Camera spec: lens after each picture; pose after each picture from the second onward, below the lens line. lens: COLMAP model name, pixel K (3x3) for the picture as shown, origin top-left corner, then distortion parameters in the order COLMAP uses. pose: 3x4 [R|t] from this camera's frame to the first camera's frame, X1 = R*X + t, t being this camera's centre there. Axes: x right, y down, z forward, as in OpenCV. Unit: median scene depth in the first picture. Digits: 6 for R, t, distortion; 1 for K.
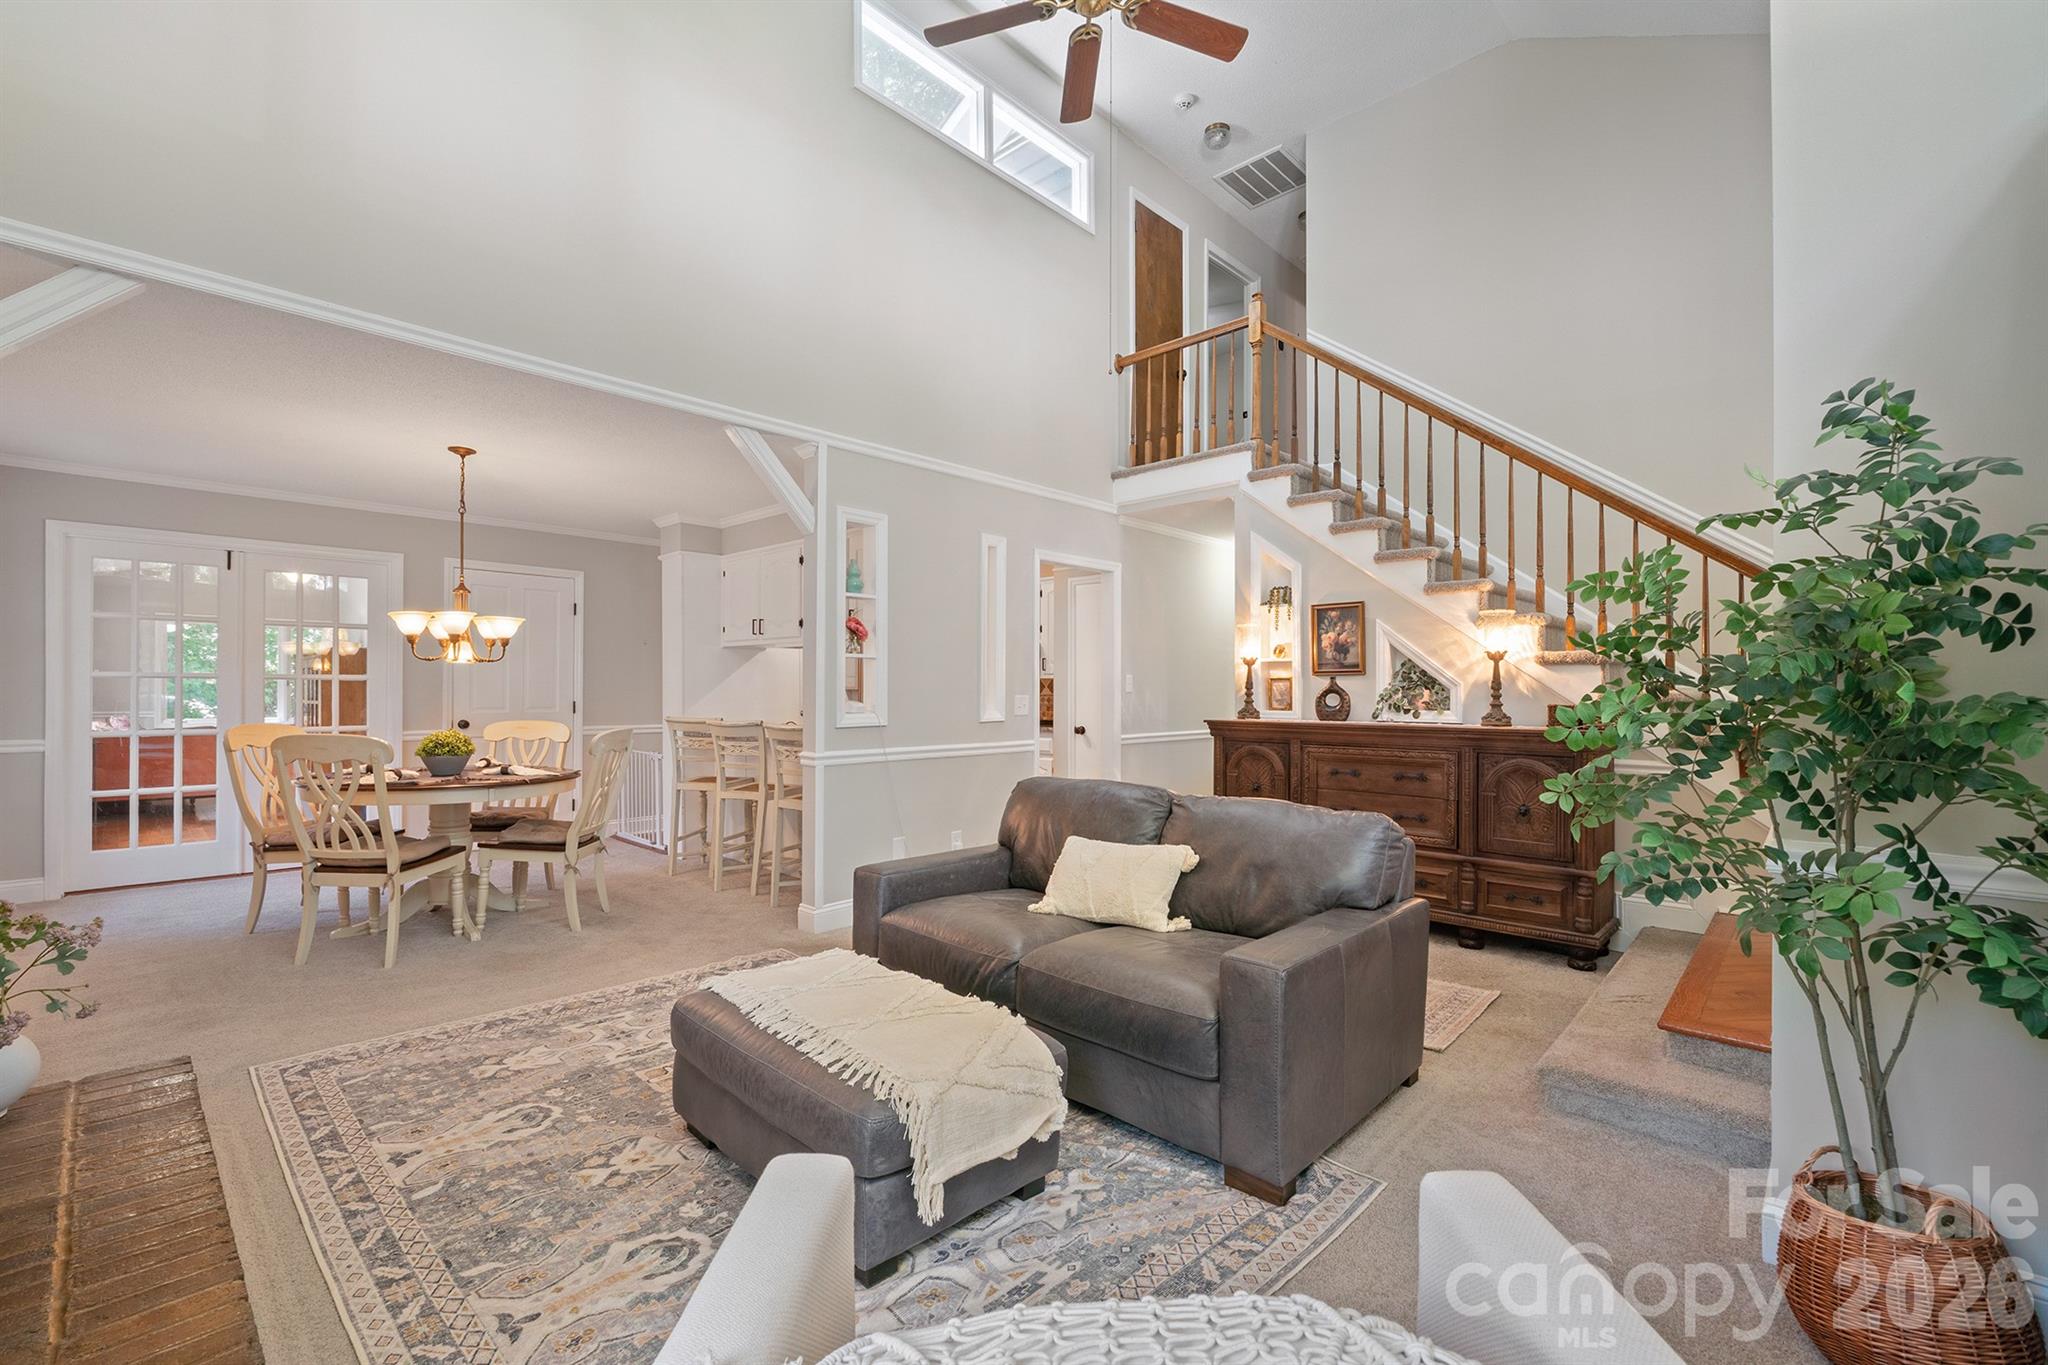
lens RADIAL K [[860.7, 0, 1012.7], [0, 860.7, 696.9], [0, 0, 1]] dist [-0.008707, 0.000084]
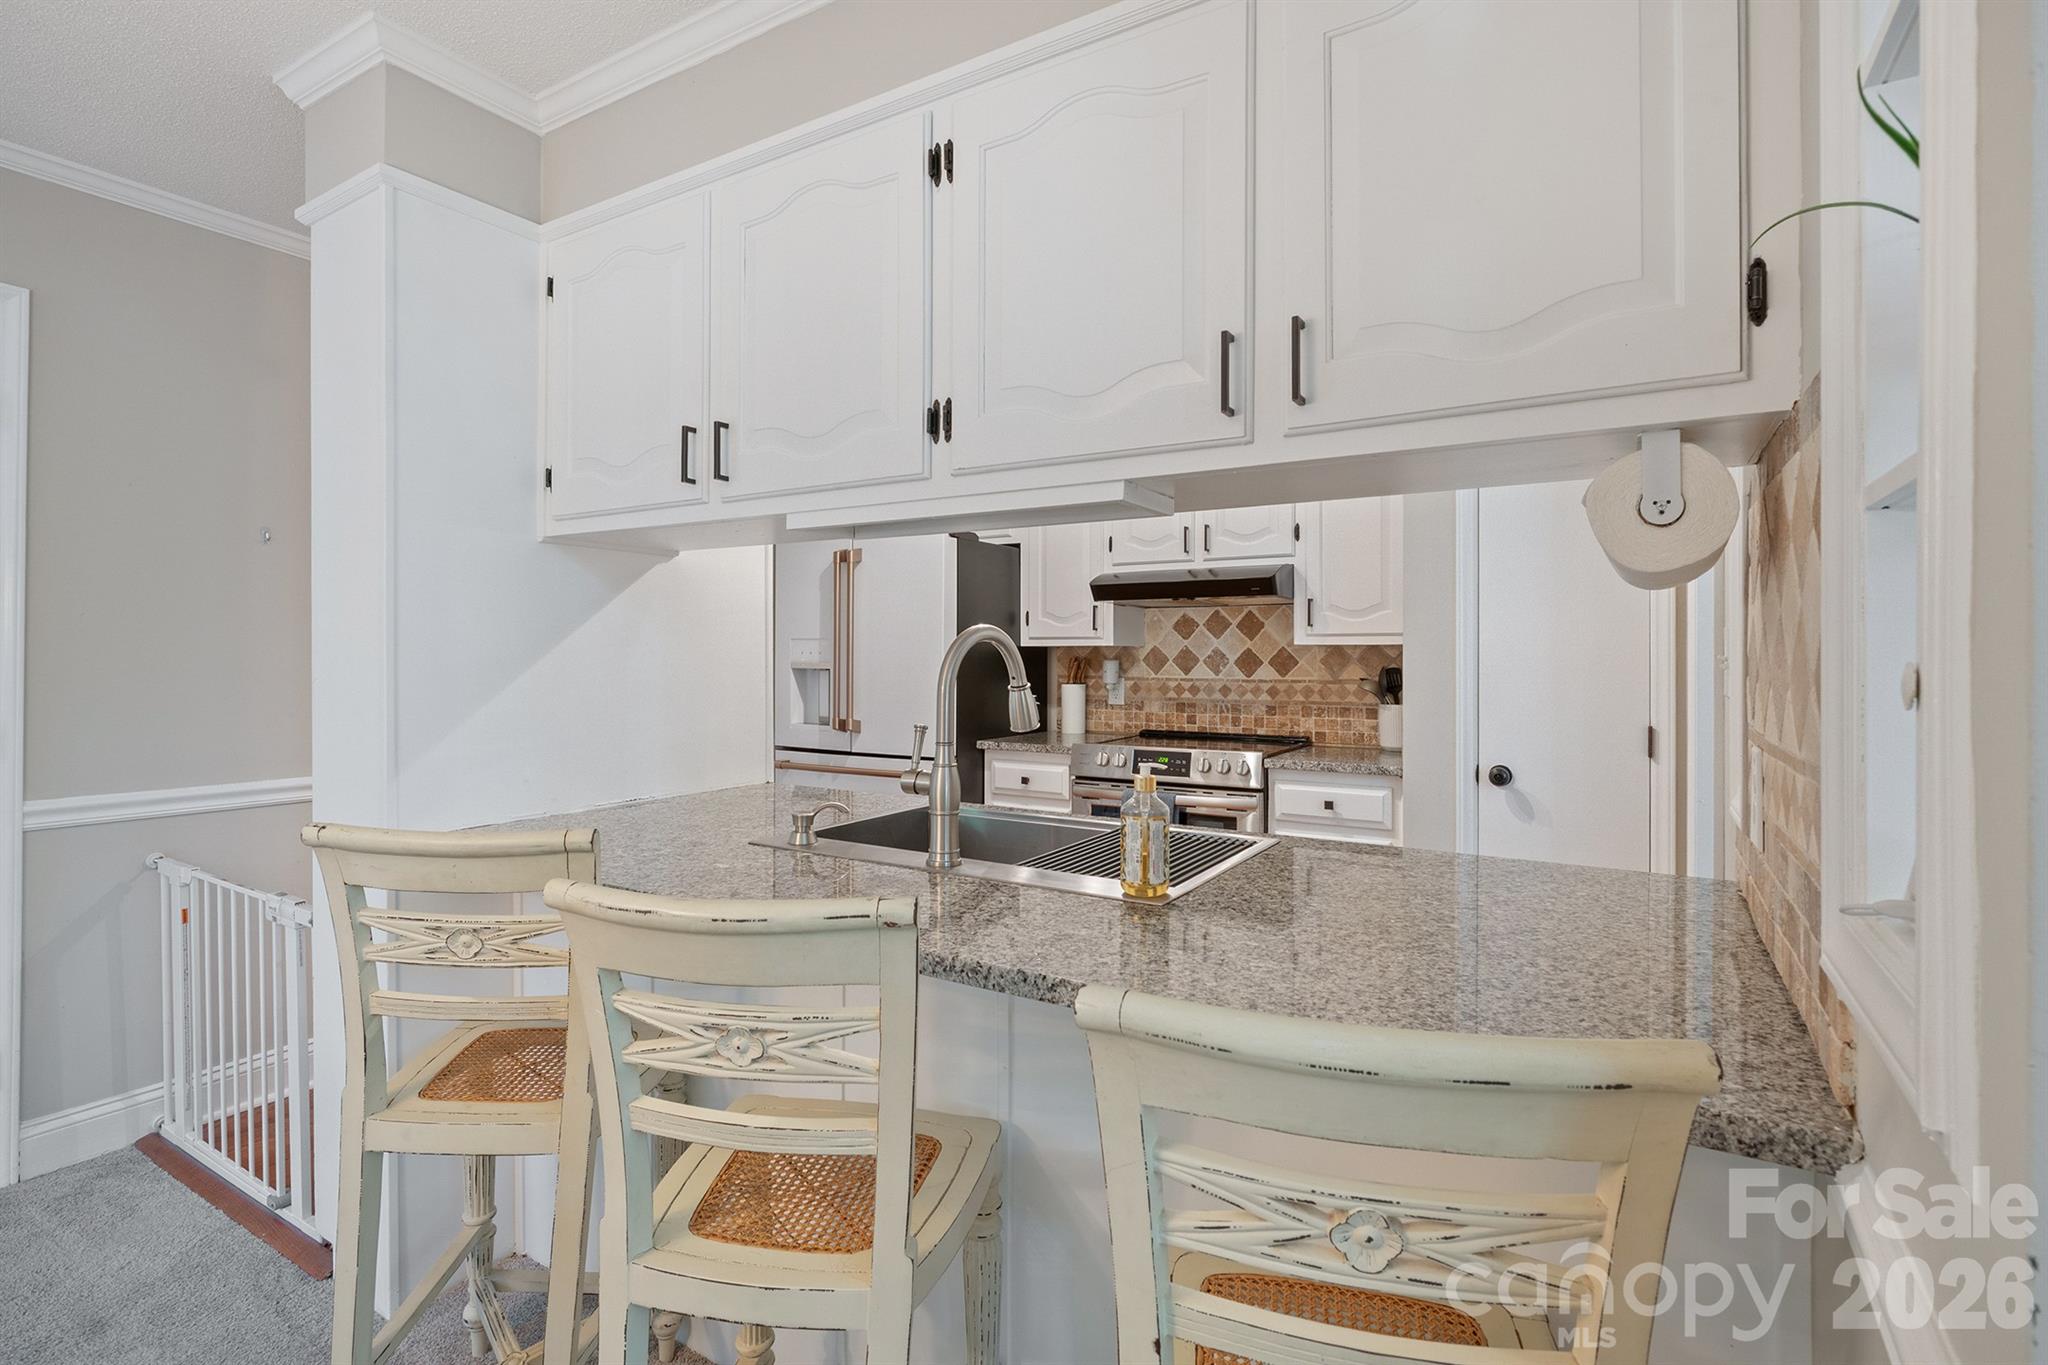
lens RADIAL K [[969.9, 0, 1026.8], [0, 969.9, 656.5], [0, 0, 1]] dist [-0.012742, -0.000612]
pose [[0.975776, -0.001079, 0.218768, -0.251211], [0.002677, 0.999972, -0.007008, -0.014767], [-0.218755, 0.007424, 0.975752, 0.649761]]
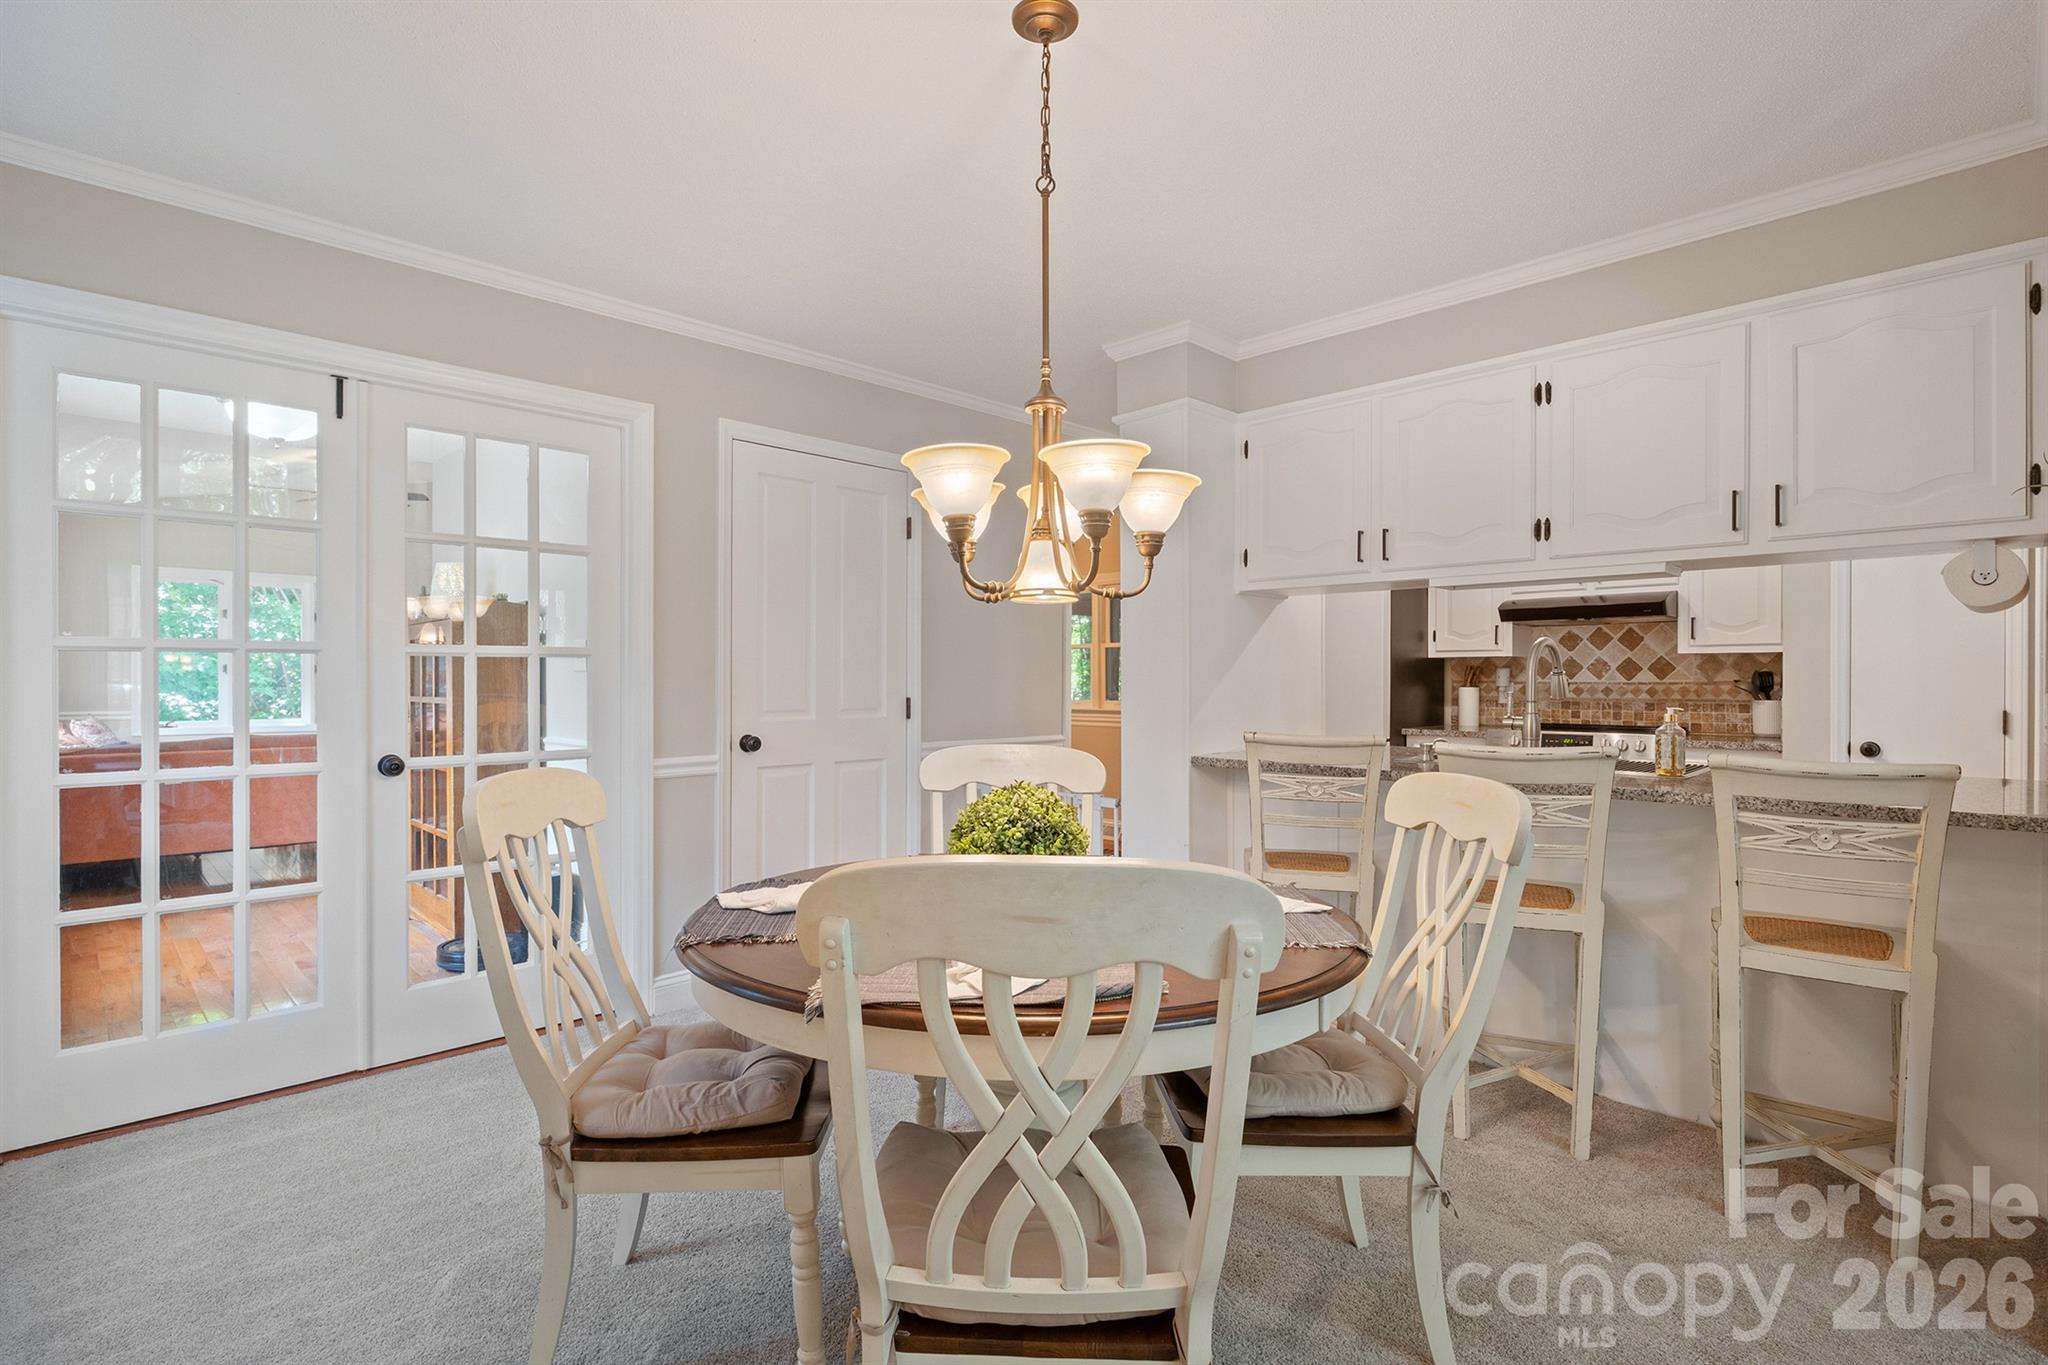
lens RADIAL K [[969.9, 0, 1015.9], [0, 969.9, 686.1], [0, 0, 1]] dist [-0.012742, -0.000612]
pose [[0.999556, -0.003015, -0.029638, -0.459135], [0.003005, 0.999995, -0.000385, -0.001436], [0.029639, 0.000295, 0.999561, 0.420077]]
